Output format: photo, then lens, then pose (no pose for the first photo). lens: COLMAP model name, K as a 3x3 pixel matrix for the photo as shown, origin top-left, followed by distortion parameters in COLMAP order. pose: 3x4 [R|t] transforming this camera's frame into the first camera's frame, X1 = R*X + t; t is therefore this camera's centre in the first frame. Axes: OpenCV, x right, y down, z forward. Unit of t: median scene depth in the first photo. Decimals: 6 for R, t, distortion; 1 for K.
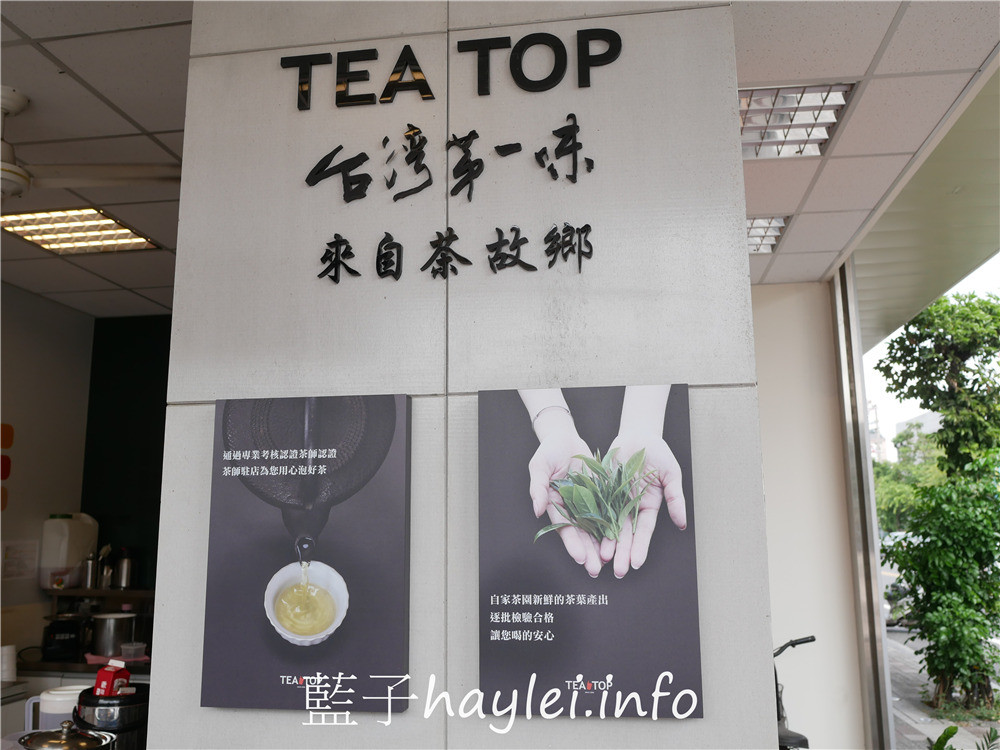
lens RADIAL K [[865.0, 0, 498.6], [0, 865.0, 376.8], [0, 0, 1]] dist [-0.027353, 0.001999]
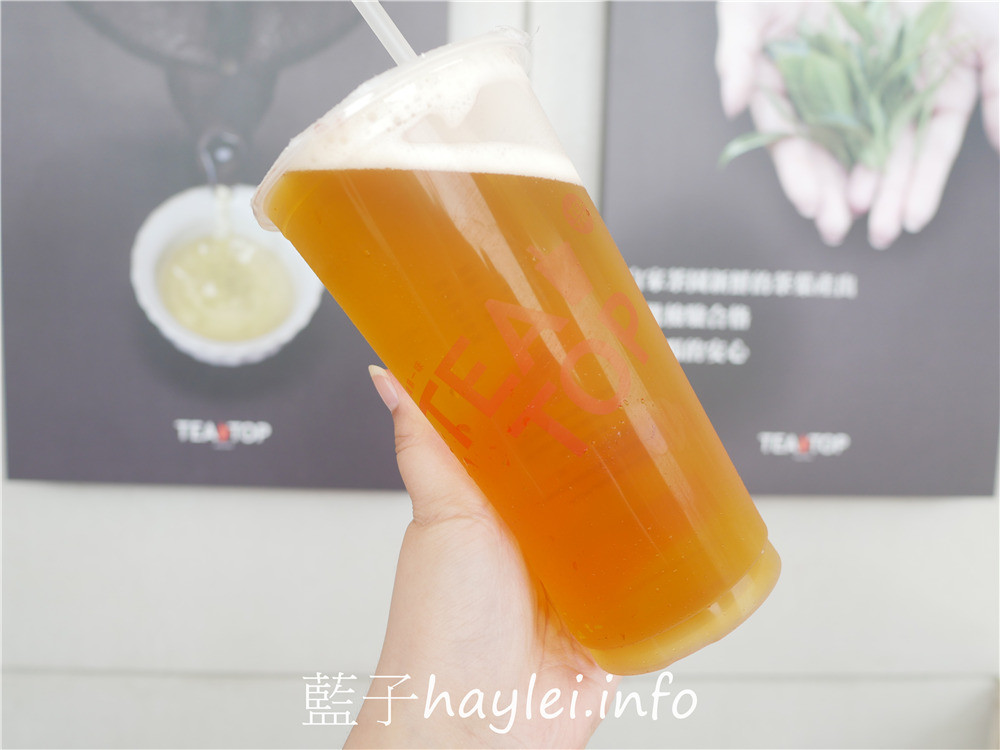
lens RADIAL K [[865.0, 0, 501.3], [0, 865.0, 372.3], [0, 0, 1]] dist [-0.027353, 0.001999]
pose [[0.981100, 0.018435, 0.192624, -0.168765], [-0.071960, 0.958818, 0.274754, 0.174868], [-0.179626, -0.283422, 0.942023, 0.521739]]
